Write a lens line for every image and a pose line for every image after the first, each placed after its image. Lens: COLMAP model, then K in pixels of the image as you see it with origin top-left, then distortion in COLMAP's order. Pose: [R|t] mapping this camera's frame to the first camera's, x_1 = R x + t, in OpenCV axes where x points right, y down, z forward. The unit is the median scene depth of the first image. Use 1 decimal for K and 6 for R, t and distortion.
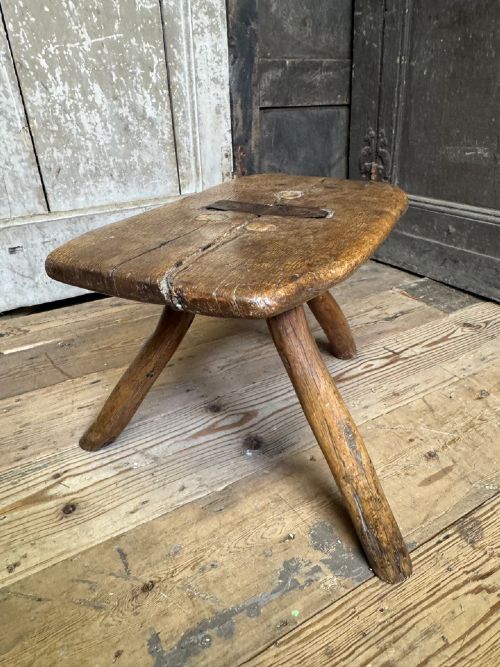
lens RADIAL K [[430.8, 0, 249.0], [0, 430.8, 322.3], [0, 0, 1]] dist [-0.007937, 0.002191]
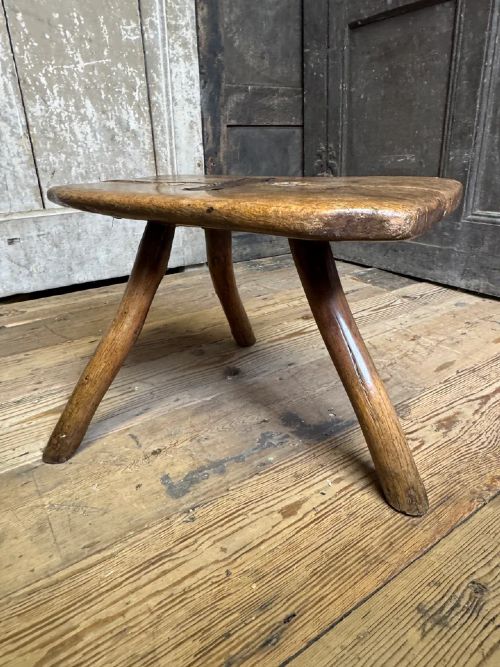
lens RADIAL K [[430.8, 0, 247.5], [0, 430.8, 326.2], [0, 0, 1]] dist [-0.007937, 0.002191]
pose [[0.996837, -0.023775, 0.075829, -0.024633], [0.029324, 0.996906, -0.072930, 0.160366], [-0.073860, 0.074923, 0.994450, -0.152516]]
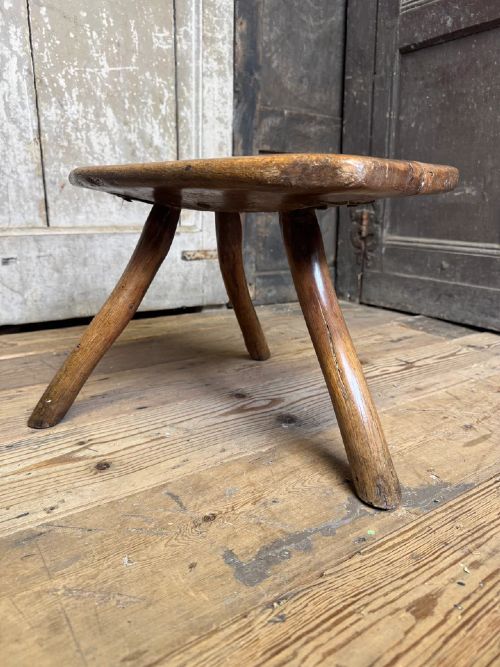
lens RADIAL K [[469.6, 0, 249.1], [0, 469.6, 342.2], [0, 0, 1]] dist [-0.001151, -0.017622]
pose [[0.994766, 0.024466, 0.099209, -0.121322], [-0.005893, 0.983033, -0.183334, 0.200826], [-0.102011, 0.181789, 0.978032, -0.028785]]
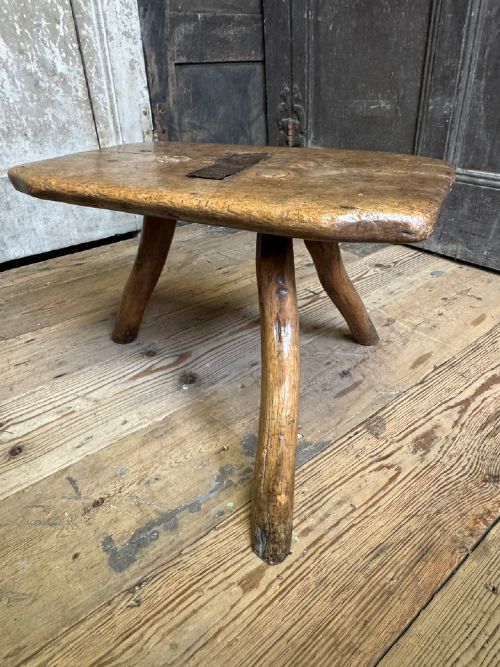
lens RADIAL K [[430.8, 0, 247.0], [0, 430.8, 320.3], [0, 0, 1]] dist [-0.007937, 0.002191]
pose [[0.988351, -0.077380, 0.131055, 0.016494], [0.068541, 0.995142, 0.070666, 0.044232], [-0.135887, -0.060860, 0.988853, -0.057077]]
